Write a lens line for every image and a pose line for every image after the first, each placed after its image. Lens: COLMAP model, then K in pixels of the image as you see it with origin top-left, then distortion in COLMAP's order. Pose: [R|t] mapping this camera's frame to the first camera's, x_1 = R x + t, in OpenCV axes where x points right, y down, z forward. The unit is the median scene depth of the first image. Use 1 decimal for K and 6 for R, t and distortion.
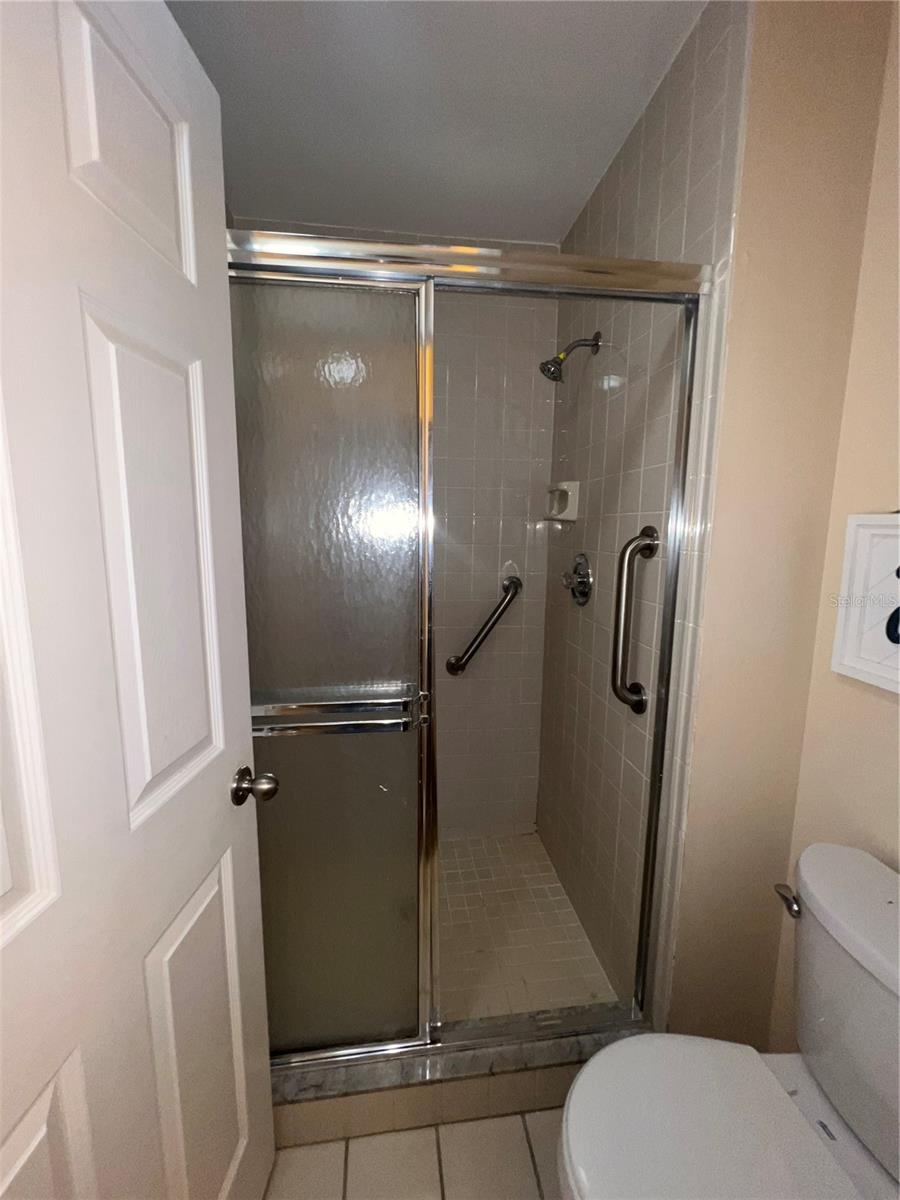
lens RADIAL K [[482.1, 0, 441.5], [0, 482.1, 601.2], [0, 0, 1]] dist [-0.002054, 0.000595]
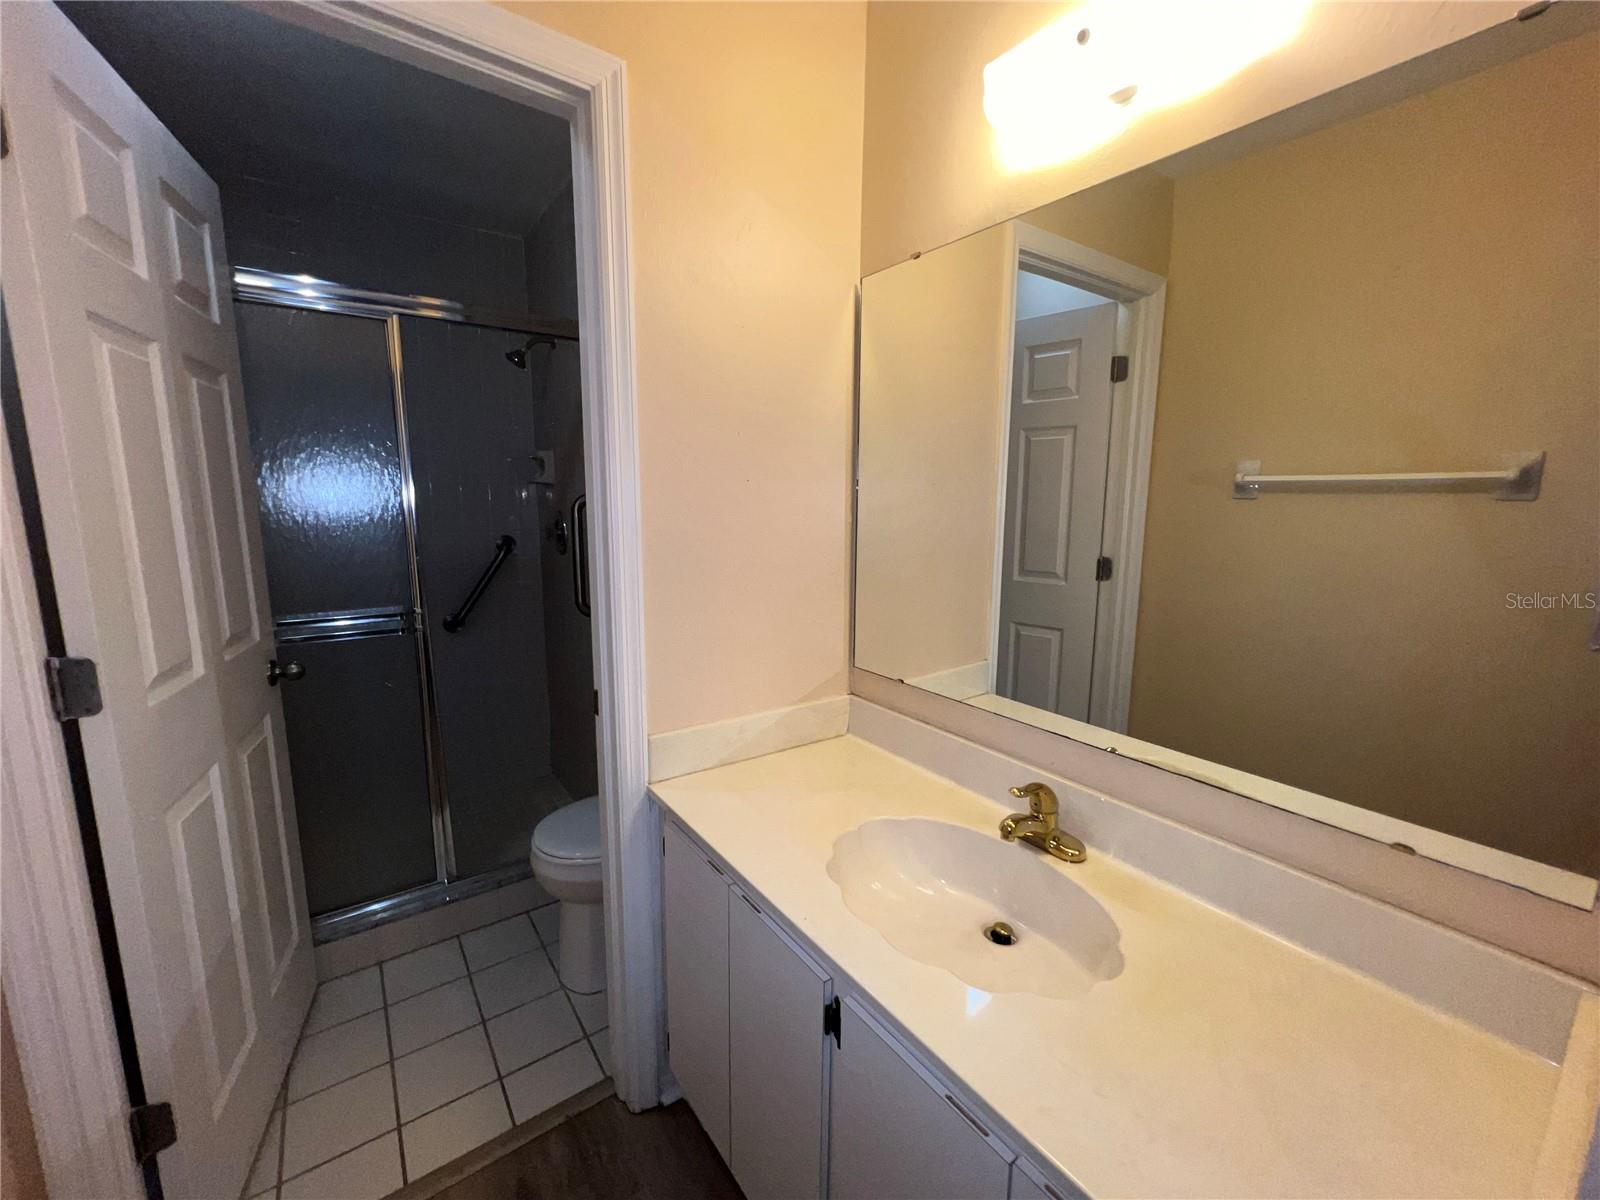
lens RADIAL K [[642.8, 0, 799.5], [0, 642.8, 604.1], [0, 0, 1]] dist [-0.002054, 0.000595]
pose [[0.872827, -0.079549, 0.481503, 0.032031], [0.068343, 0.996827, 0.040798, 0.158603], [-0.483220, -0.002702, 0.875495, -1.032839]]
